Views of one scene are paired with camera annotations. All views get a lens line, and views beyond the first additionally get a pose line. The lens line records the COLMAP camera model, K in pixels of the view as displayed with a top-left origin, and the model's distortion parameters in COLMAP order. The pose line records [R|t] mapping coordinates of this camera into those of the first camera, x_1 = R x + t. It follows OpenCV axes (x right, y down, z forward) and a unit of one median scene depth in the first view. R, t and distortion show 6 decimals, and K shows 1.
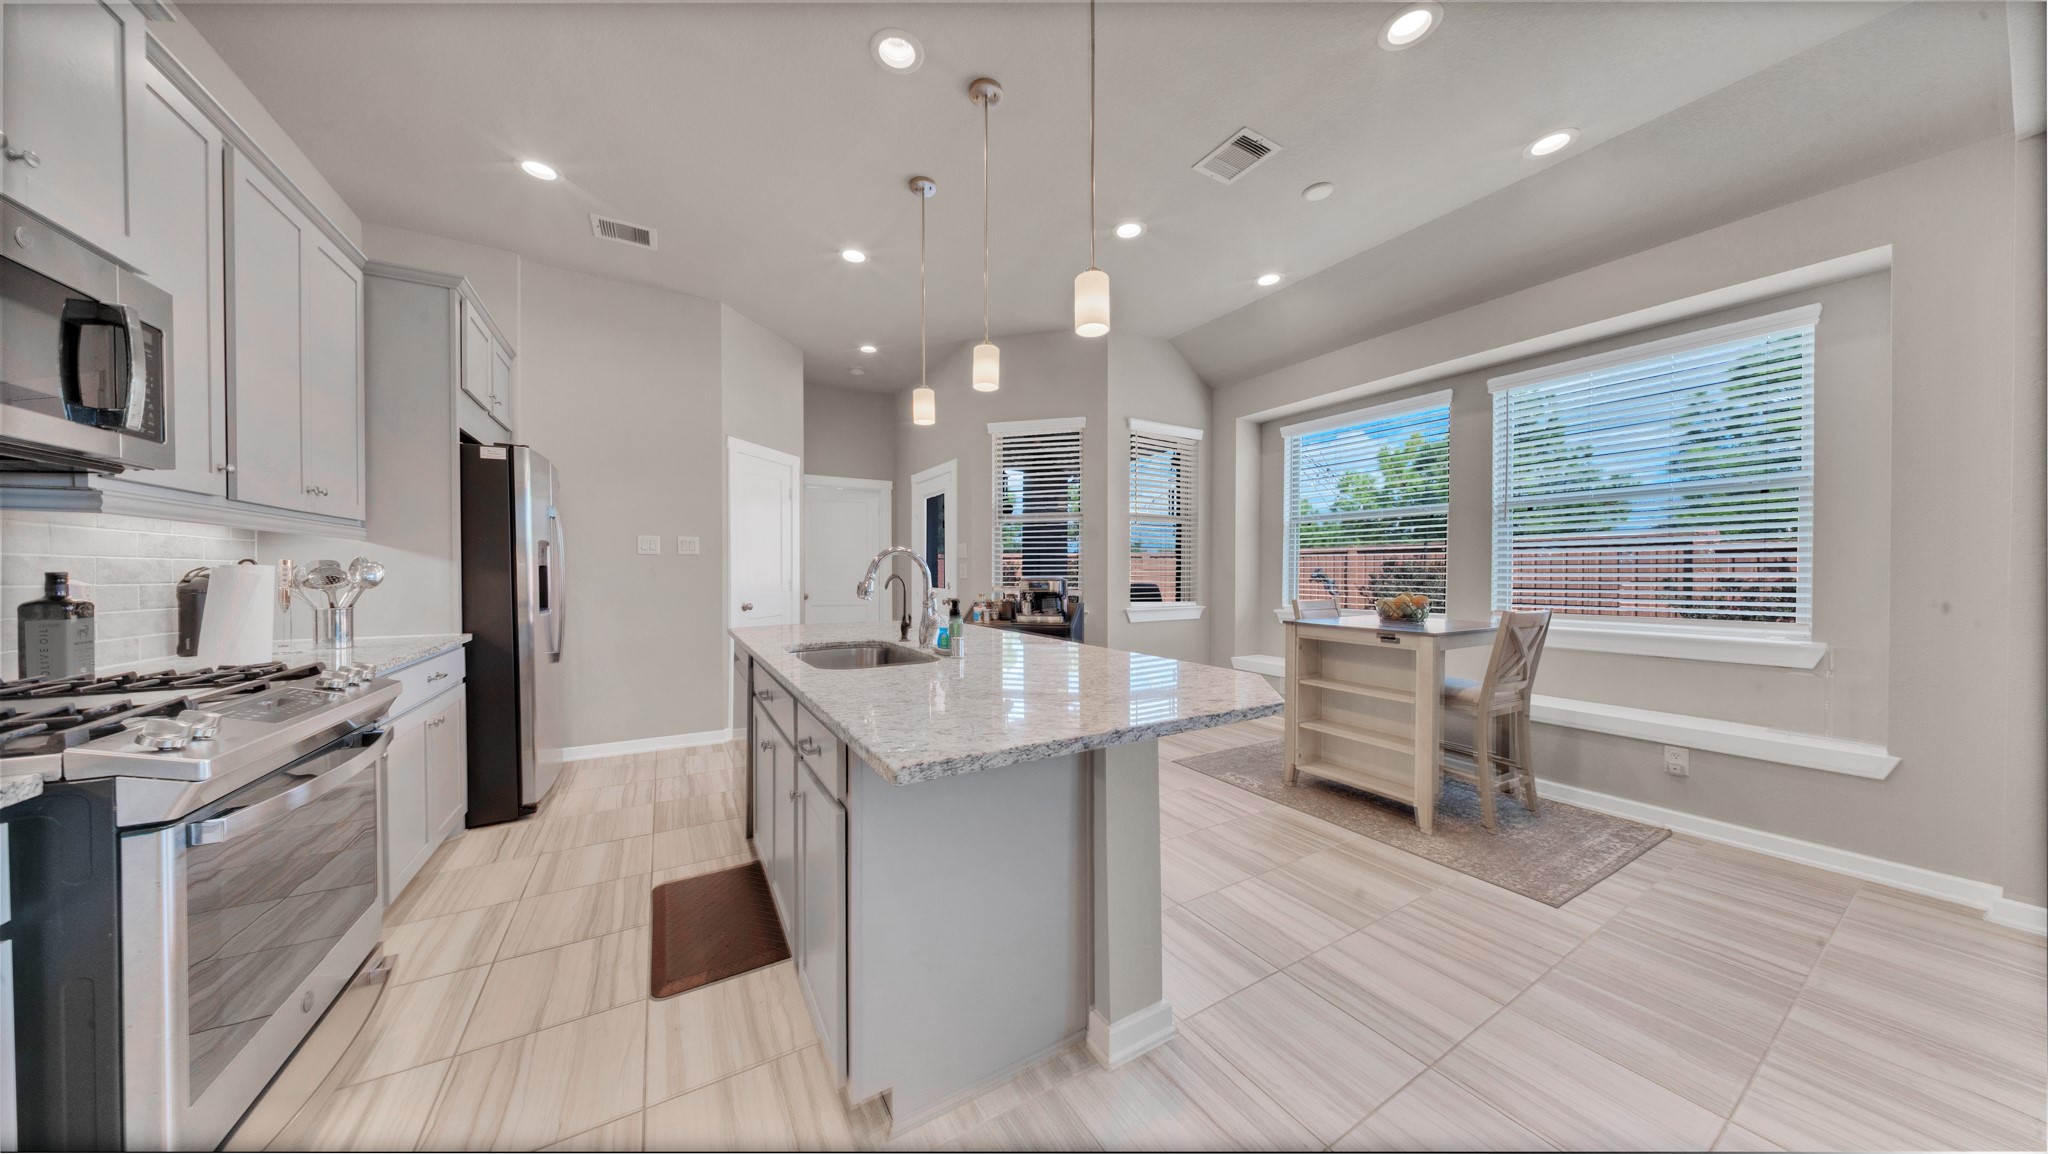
lens RADIAL K [[595.0, 0, 1020.1], [0, 595.0, 578.1], [0, 0, 1]] dist [0.000923, -0.001400]
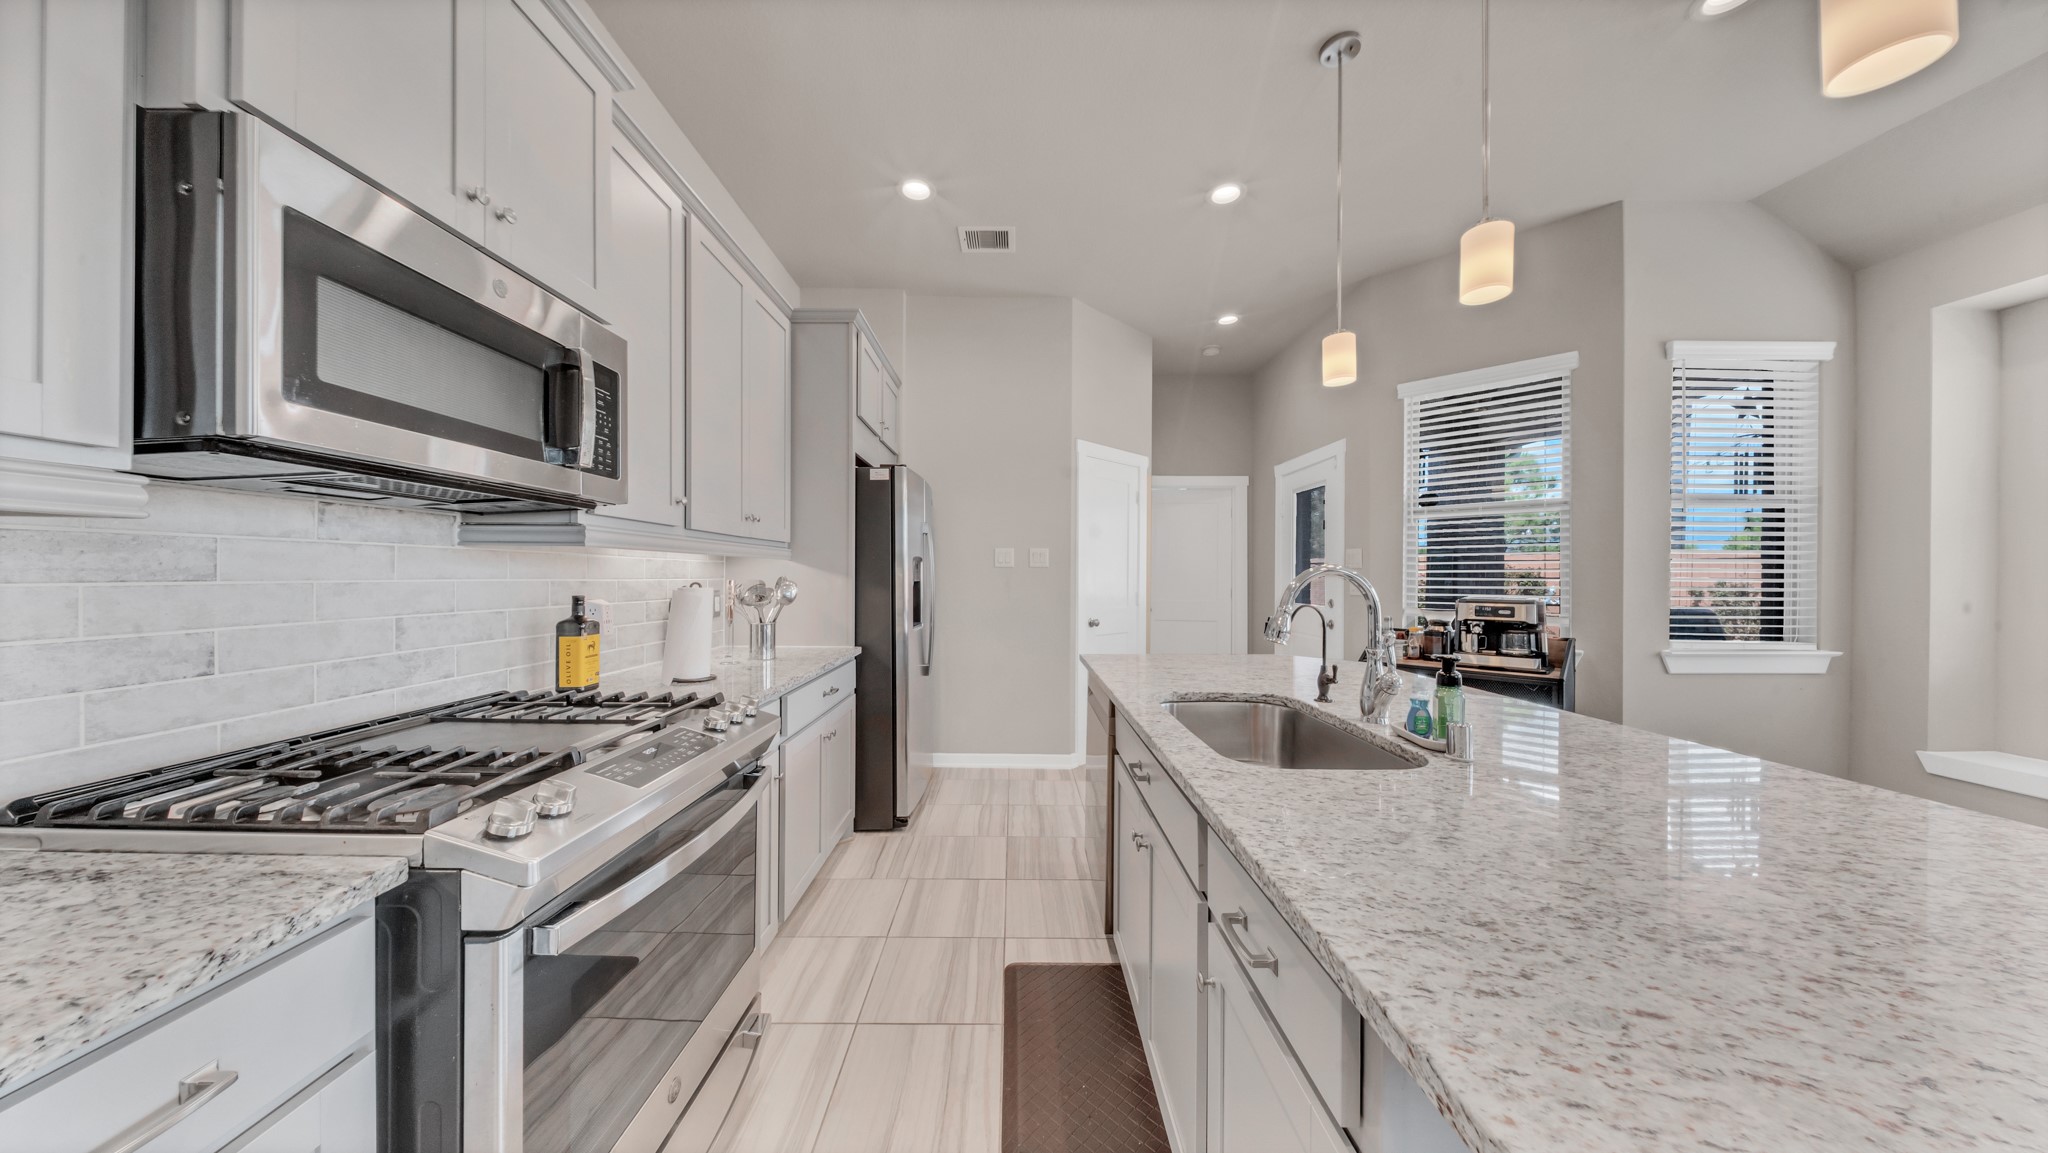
lens RADIAL K [[595.0, 0, 1020.1], [0, 595.0, 577.6], [0, 0, 1]] dist [0.000923, -0.001400]
pose [[0.862766, 0.007307, -0.505550, -0.151109], [-0.010442, 0.999940, -0.003367, -0.029471], [0.505495, 0.008184, 0.862791, 0.238167]]
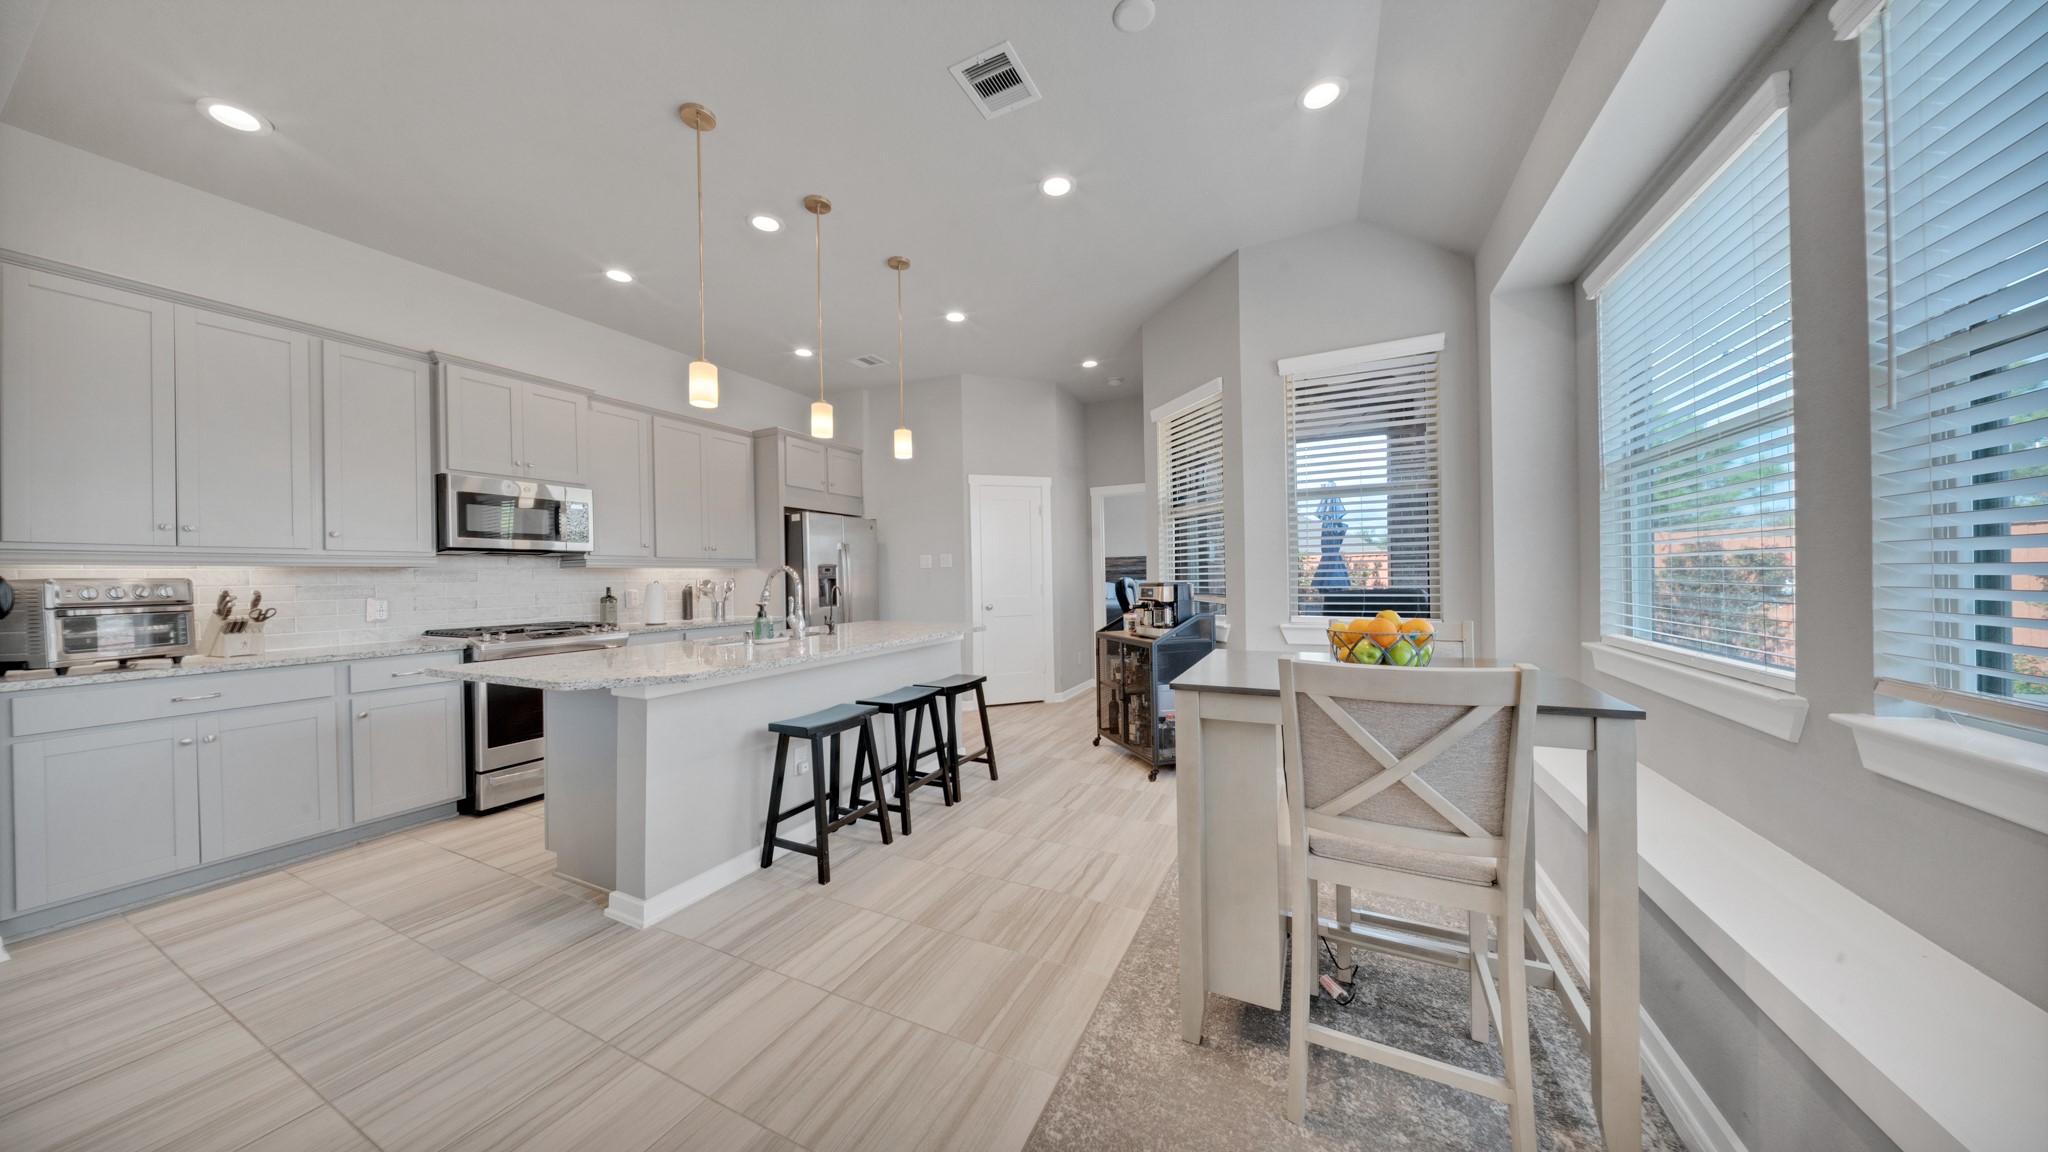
lens RADIAL K [[633.8, 0, 1014.6], [0, 633.8, 575.8], [0, 0, 1]] dist [-0.000998, -0.002090]
pose [[0.547844, -0.018345, -0.836379, 1.140739], [0.009948, 0.999832, -0.015414, 0.002158], [0.836521, 0.000124, 0.547935, 0.549678]]
